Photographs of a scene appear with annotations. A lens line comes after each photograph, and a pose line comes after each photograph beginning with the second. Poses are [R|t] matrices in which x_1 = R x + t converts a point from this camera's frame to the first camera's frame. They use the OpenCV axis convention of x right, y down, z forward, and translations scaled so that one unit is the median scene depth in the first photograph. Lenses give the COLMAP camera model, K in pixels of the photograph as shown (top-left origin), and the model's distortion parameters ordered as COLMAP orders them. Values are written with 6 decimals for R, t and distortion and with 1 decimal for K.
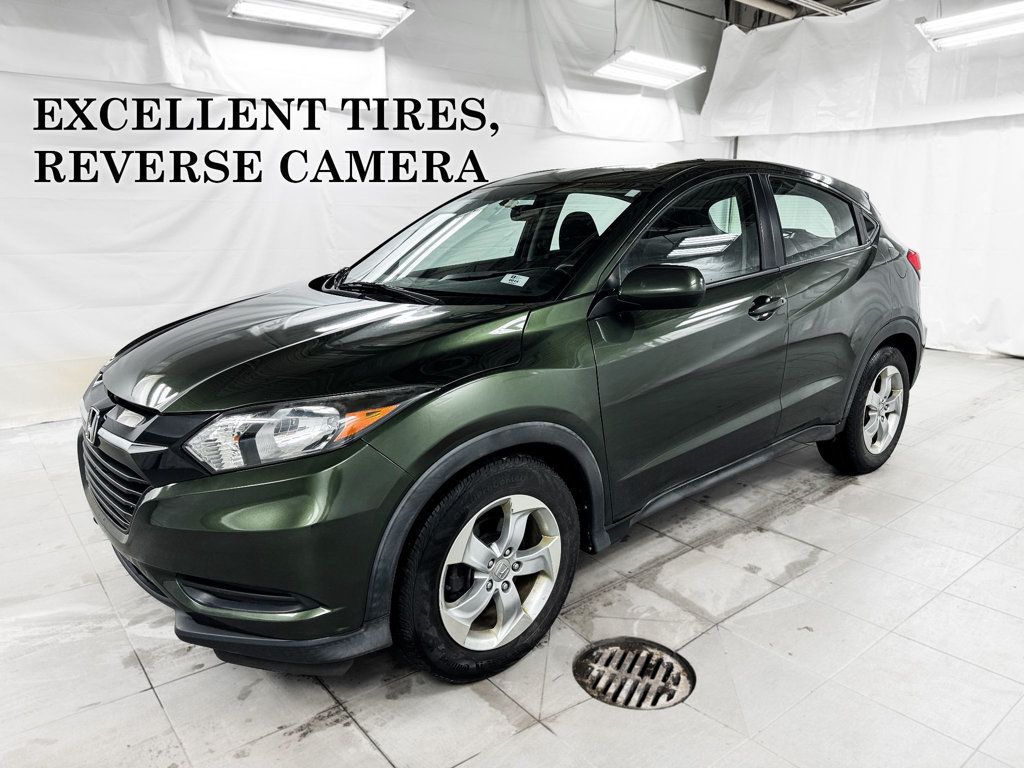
lens RADIAL K [[721.0, 0, 515.5], [0, 721.0, 383.1], [0, 0, 1]] dist [0.023133, -0.034810]
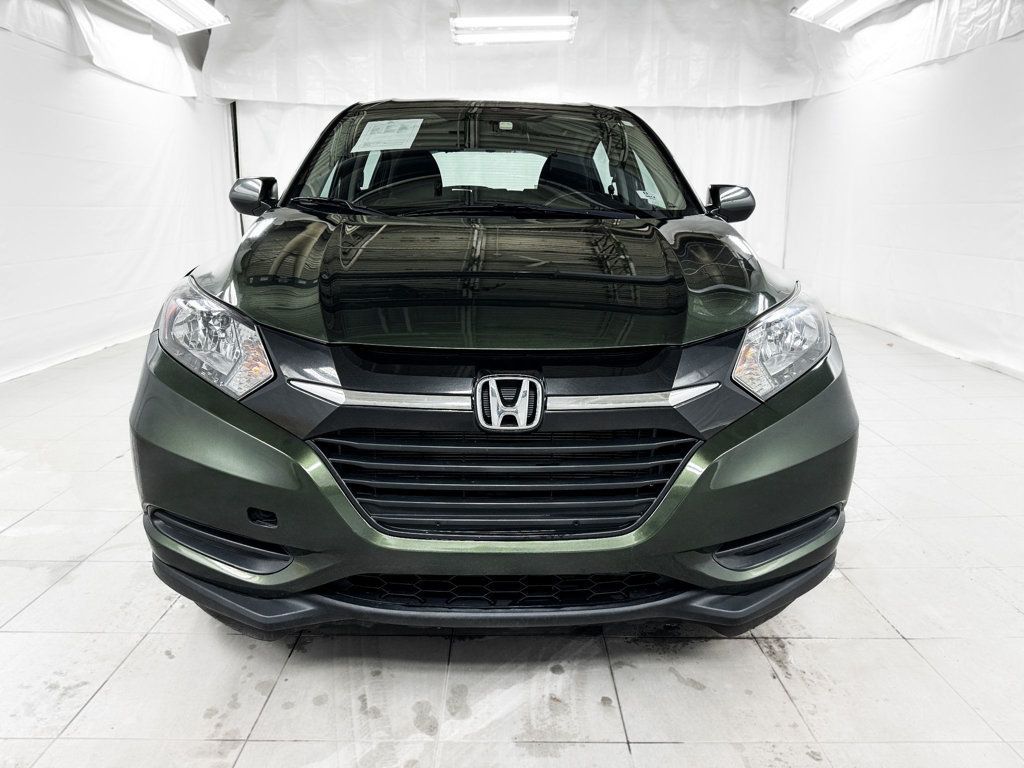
lens RADIAL K [[721.0, 0, 508.9], [0, 721.0, 378.0], [0, 0, 1]] dist [0.023133, -0.034810]
pose [[0.624341, -0.169175, 0.762613, -0.457519], [0.165084, 0.982792, 0.082866, -0.005475], [-0.763509, 0.074158, 0.641525, 0.261737]]
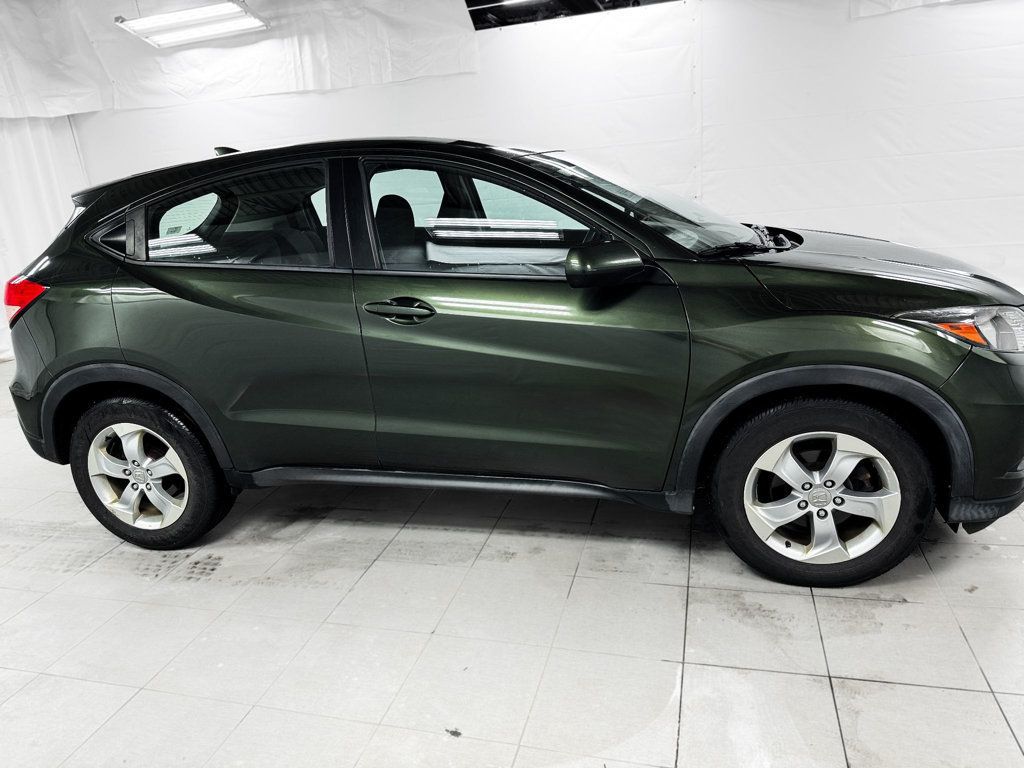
lens RADIAL K [[721.0, 0, 506.9], [0, 721.0, 379.8], [0, 0, 1]] dist [0.023133, -0.034810]
pose [[-0.580704, -0.184632, 0.792902, -0.487176], [0.264603, 0.878262, 0.398298, -0.262634], [-0.769914, 0.441098, -0.461156, 1.039683]]
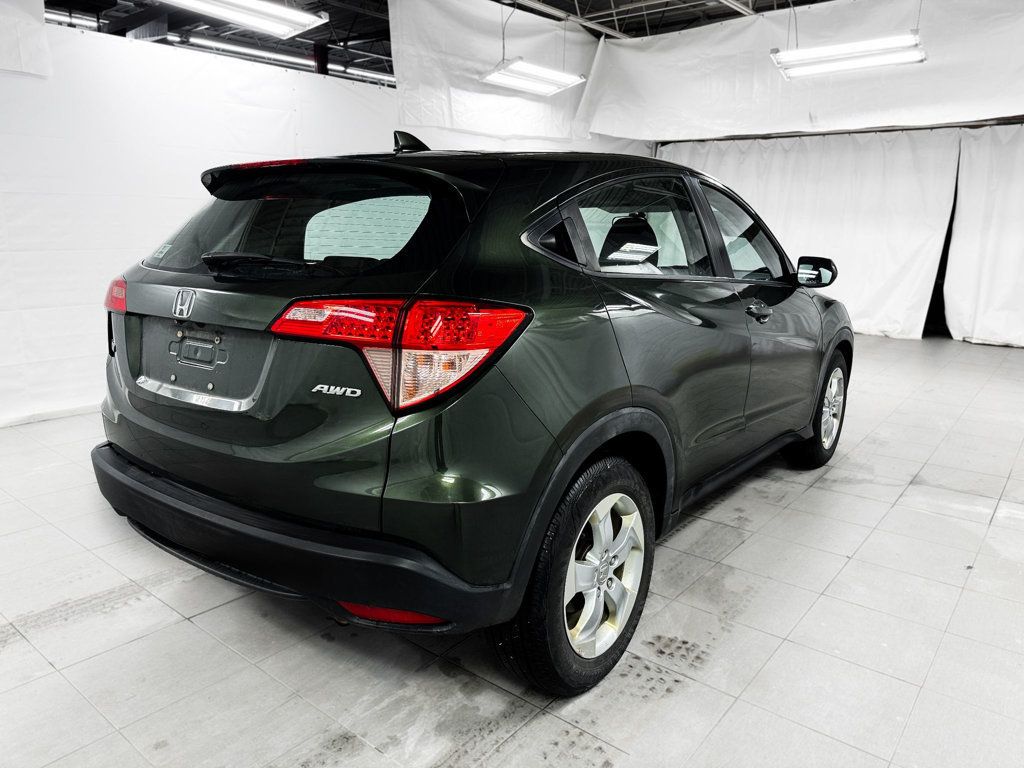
lens RADIAL K [[721.0, 0, 509.0], [0, 721.0, 391.5], [0, 0, 1]] dist [0.023133, -0.034810]
pose [[-0.976875, 0.042689, -0.209507, 0.298319], [-0.051692, 0.903644, 0.425154, -0.305667], [0.207469, 0.426152, -0.880540, 1.348969]]
